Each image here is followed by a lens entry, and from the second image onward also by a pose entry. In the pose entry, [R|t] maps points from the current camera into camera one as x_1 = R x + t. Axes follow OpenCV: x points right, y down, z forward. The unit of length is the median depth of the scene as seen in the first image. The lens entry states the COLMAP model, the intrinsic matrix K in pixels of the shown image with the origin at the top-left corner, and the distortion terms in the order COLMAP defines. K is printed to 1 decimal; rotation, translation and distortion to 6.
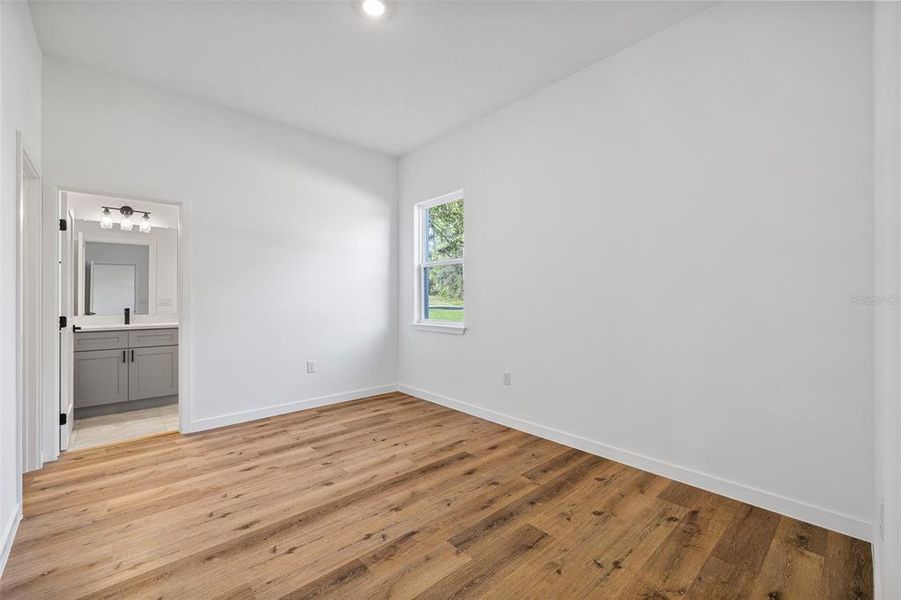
lens RADIAL K [[379.0, 0, 453.0], [0, 379.0, 297.6], [0, 0, 1]] dist [0.001106, 0.000001]
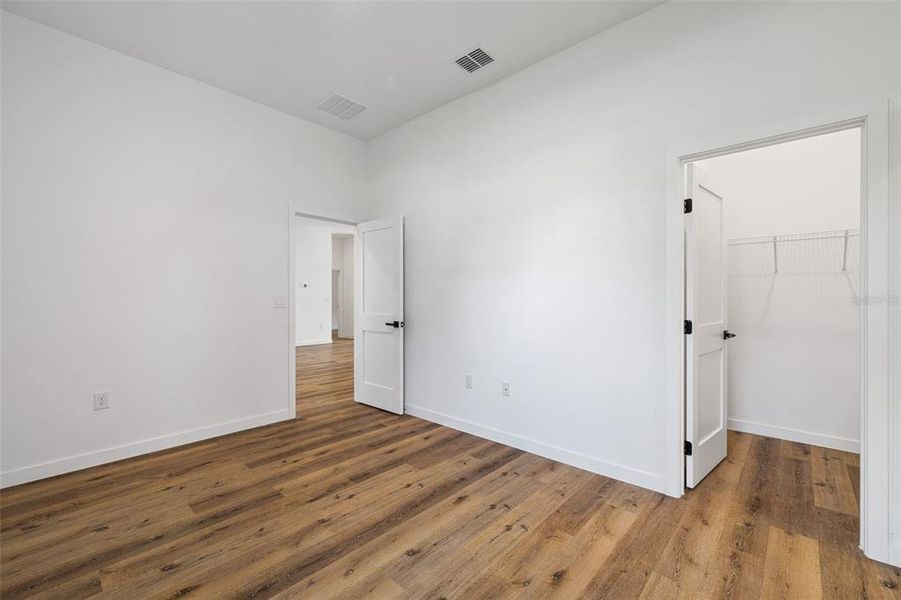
lens RADIAL K [[379.0, 0, 446.9], [0, 379.0, 299.6], [0, 0, 1]] dist [0.001106, 0.000001]
pose [[-0.997123, -0.000145, -0.075797, -0.383059], [-0.000369, 0.999996, 0.002939, 0.004599], [0.075797, 0.002959, -0.997119, 1.948295]]
